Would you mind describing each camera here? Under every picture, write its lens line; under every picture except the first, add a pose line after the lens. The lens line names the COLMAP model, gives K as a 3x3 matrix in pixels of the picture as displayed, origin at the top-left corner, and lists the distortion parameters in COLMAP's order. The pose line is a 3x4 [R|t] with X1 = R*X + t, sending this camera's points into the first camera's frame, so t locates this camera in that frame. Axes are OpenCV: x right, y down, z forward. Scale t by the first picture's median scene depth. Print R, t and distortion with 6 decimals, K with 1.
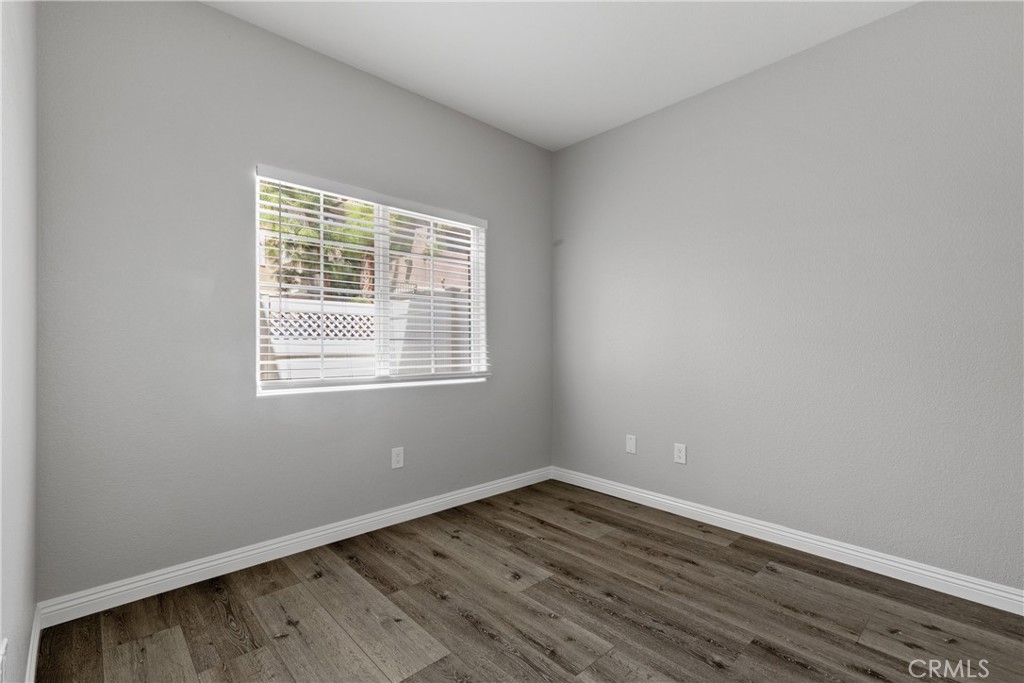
lens RADIAL K [[458.6, 0, 518.8], [0, 458.6, 345.4], [0, 0, 1]] dist [0.019458, -0.002784]
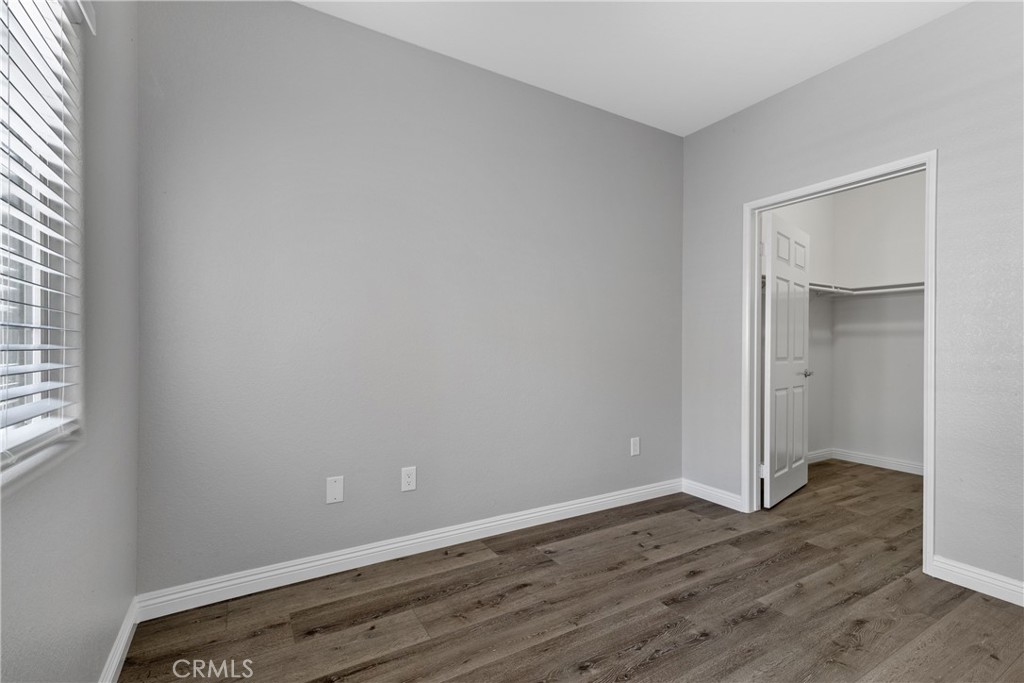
lens RADIAL K [[458.6, 0, 517.1], [0, 458.6, 341.7], [0, 0, 1]] dist [0.019458, -0.002784]
pose [[0.220441, 0.007204, 0.975374, -0.524125], [-0.004200, 0.999970, -0.006436, -0.004767], [-0.975391, -0.002678, 0.220464, 0.824978]]
